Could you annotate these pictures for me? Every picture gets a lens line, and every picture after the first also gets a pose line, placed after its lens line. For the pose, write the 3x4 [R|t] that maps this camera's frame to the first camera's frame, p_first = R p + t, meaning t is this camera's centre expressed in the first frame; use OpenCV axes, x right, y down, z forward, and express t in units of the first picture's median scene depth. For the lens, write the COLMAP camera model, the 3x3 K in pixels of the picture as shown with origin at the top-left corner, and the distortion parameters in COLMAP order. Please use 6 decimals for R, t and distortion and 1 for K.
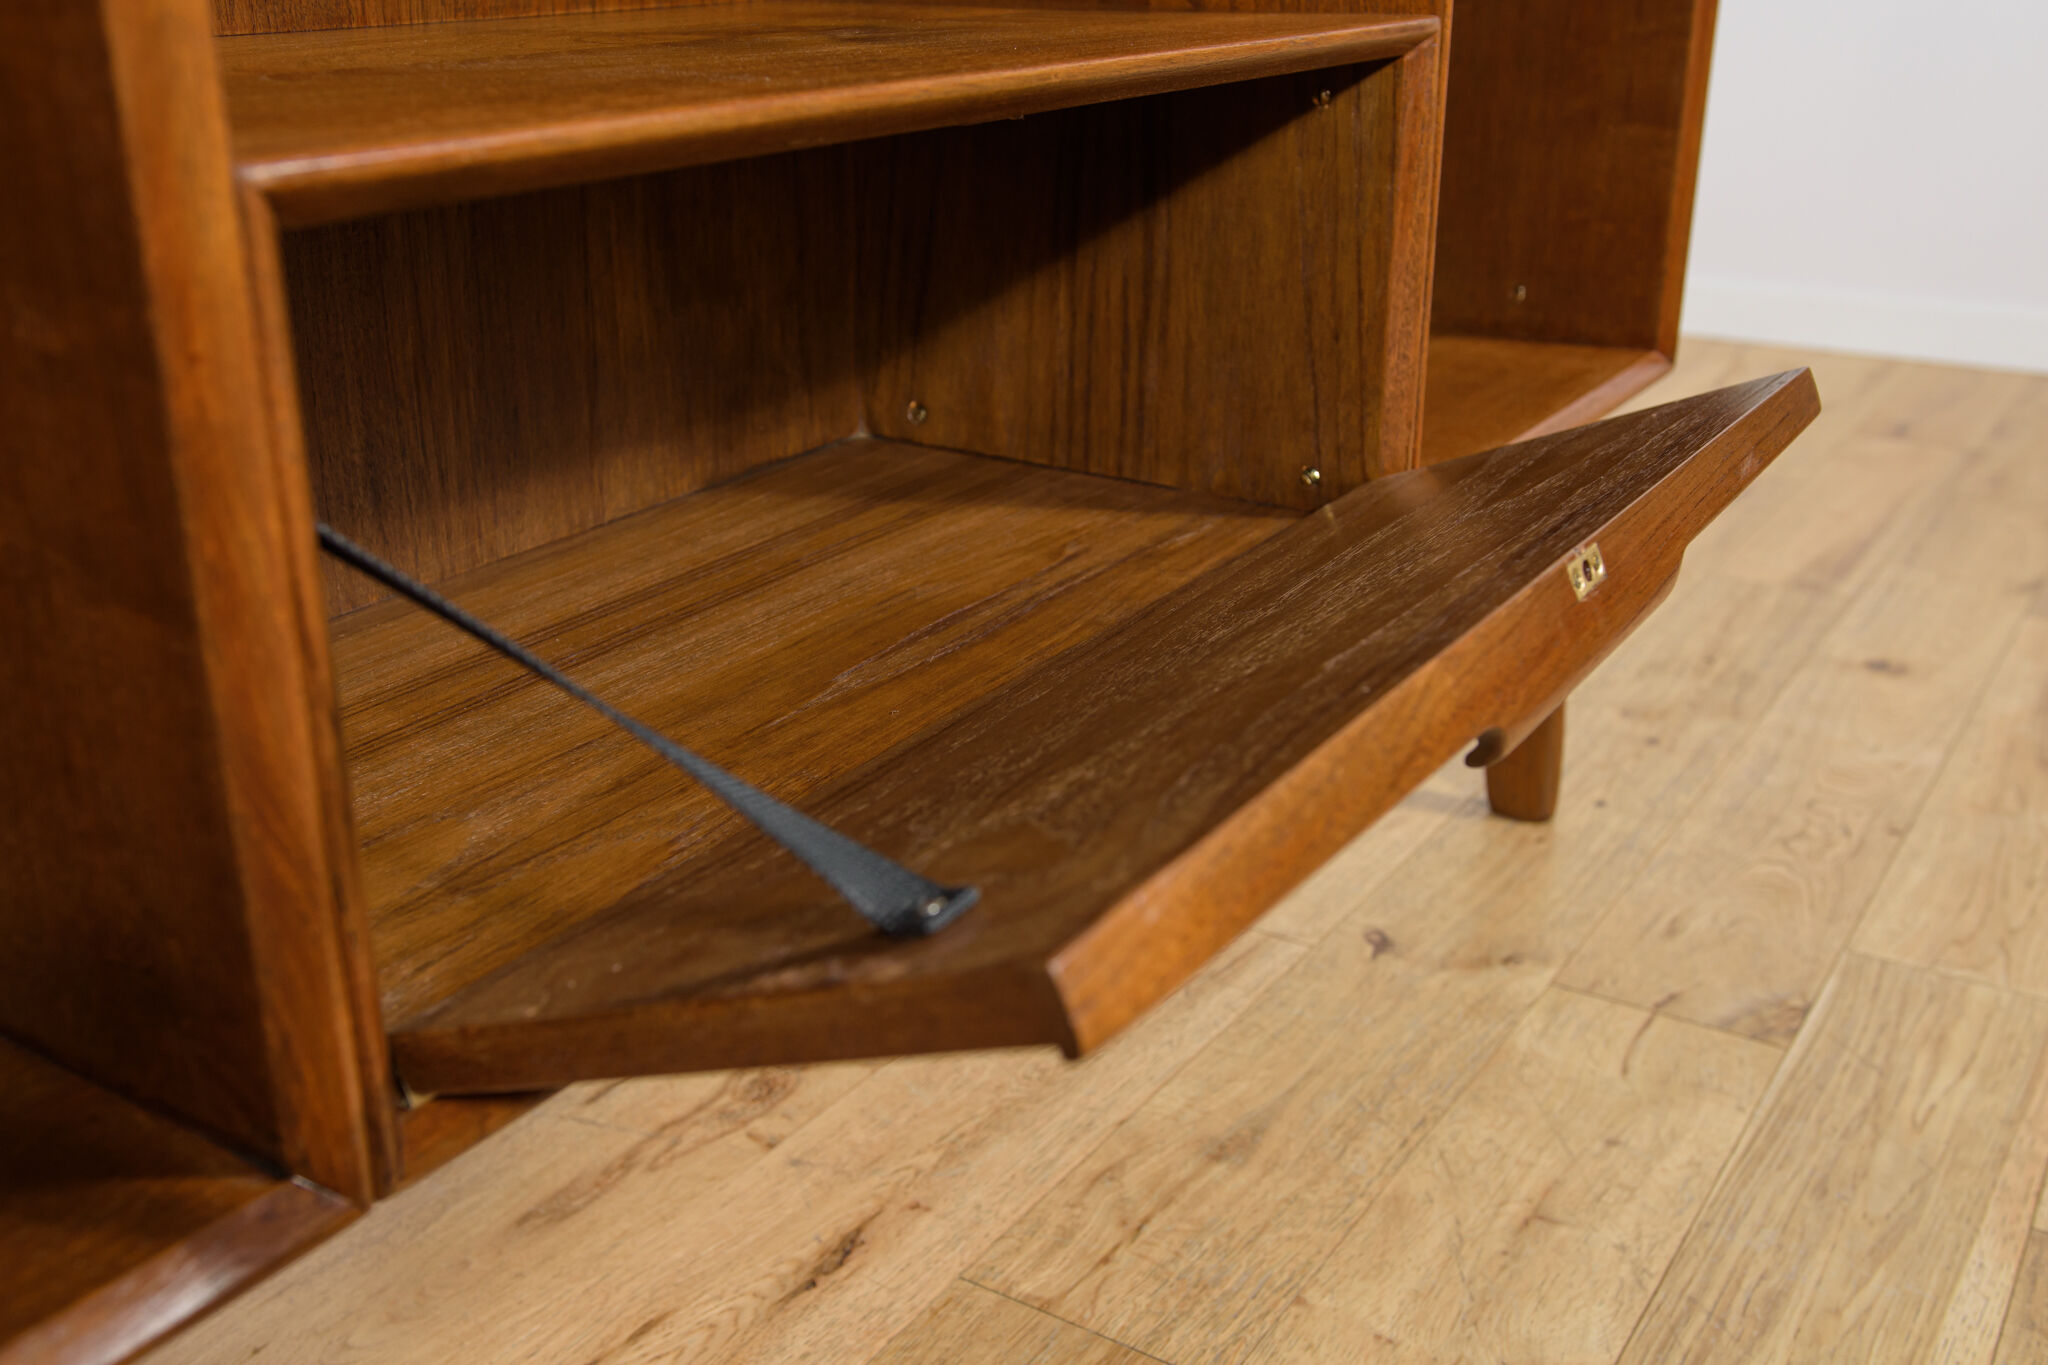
lens RADIAL K [[1978.3, 0, 1061.8], [0, 1978.3, 723.5], [0, 0, 1]] dist [0.009871, 0.000000]
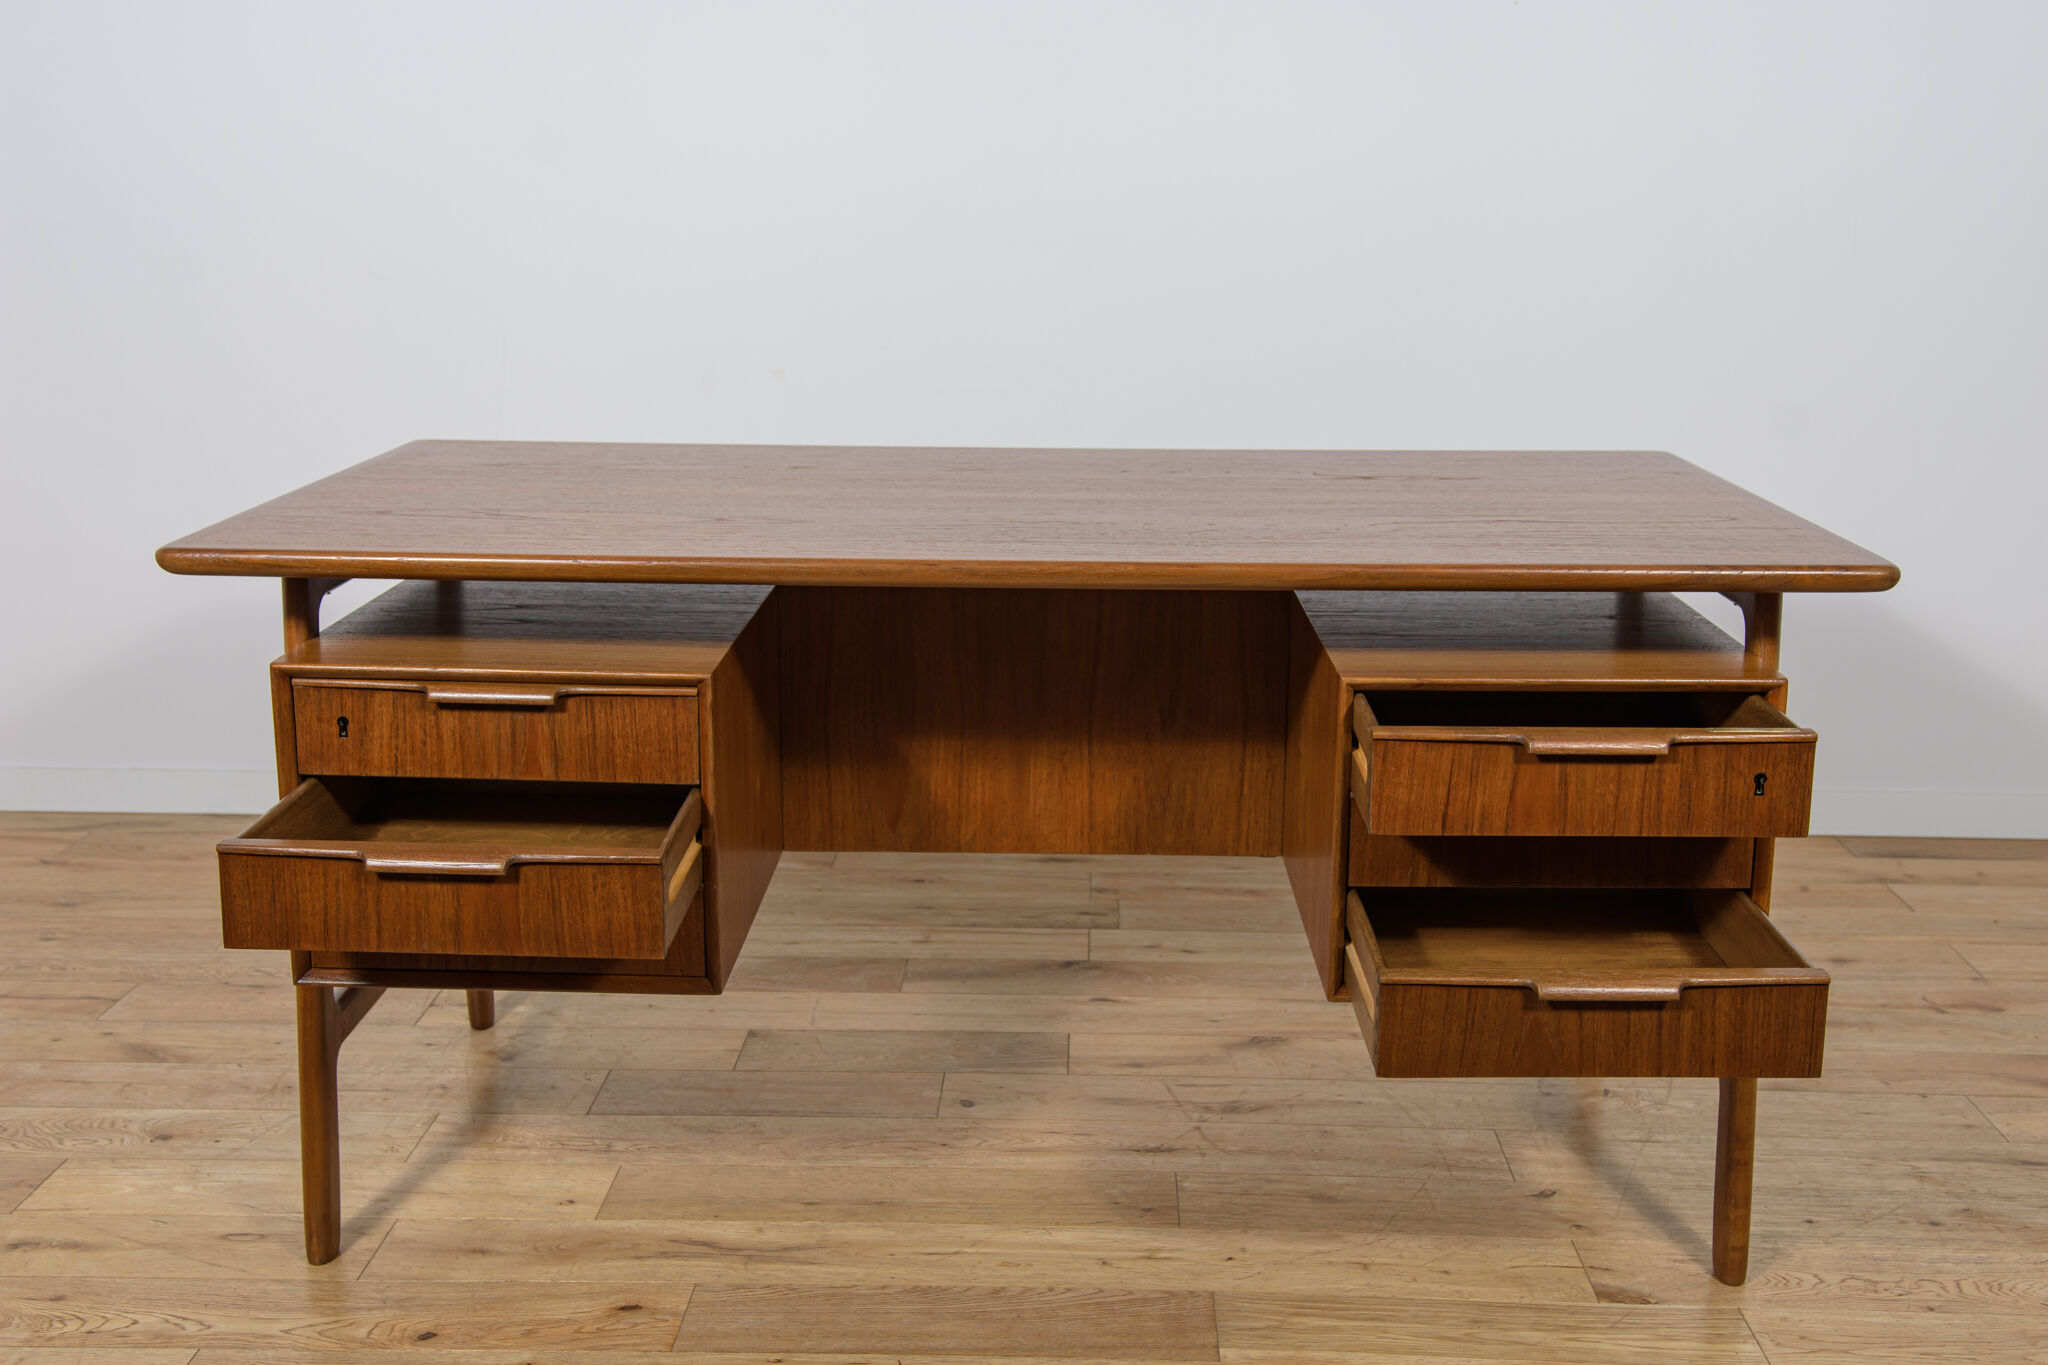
lens RADIAL K [[2261.9, 0, 1013.7], [0, 2261.9, 655.1], [0, 0, 1]] dist [0.009143, 0.000000]
pose [[0.507737, 0.186704, -0.841038, 1.977084], [-0.333243, 0.942806, 0.008116, -0.265100], [0.794451, 0.276149, 0.540916, -0.806810]]
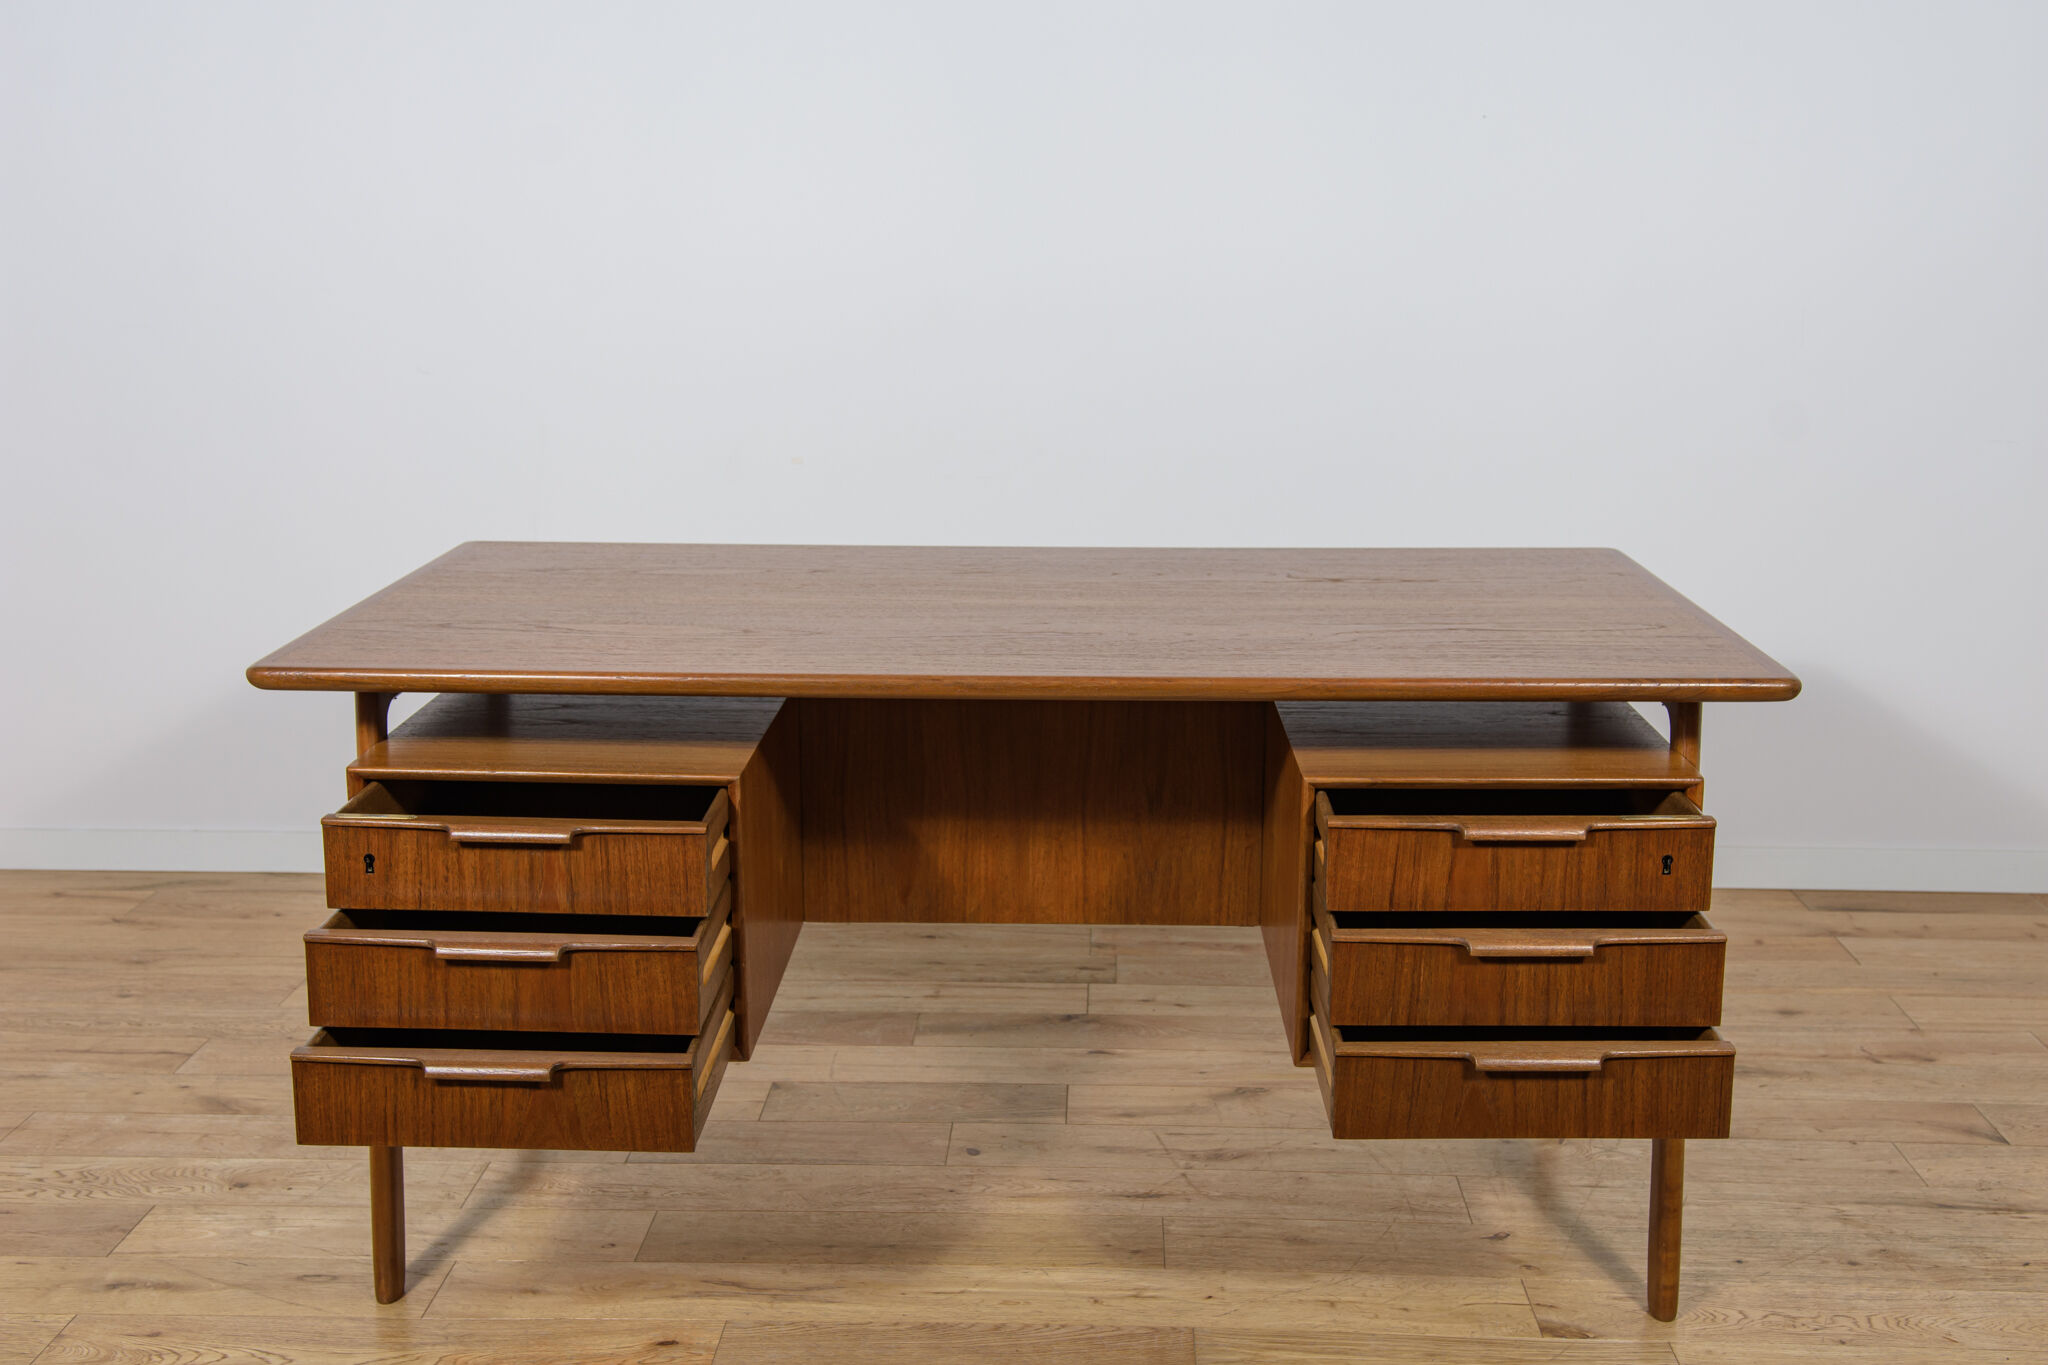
lens RADIAL K [[2261.9, 0, 1012.5], [0, 2261.9, 653.1], [0, 0, 1]] dist [0.009143, 0.000000]
pose [[0.501340, 0.178652, -0.846606, 2.193634], [-0.329750, 0.944060, 0.003947, -0.367458], [0.799952, 0.277189, 0.532206, -0.957881]]
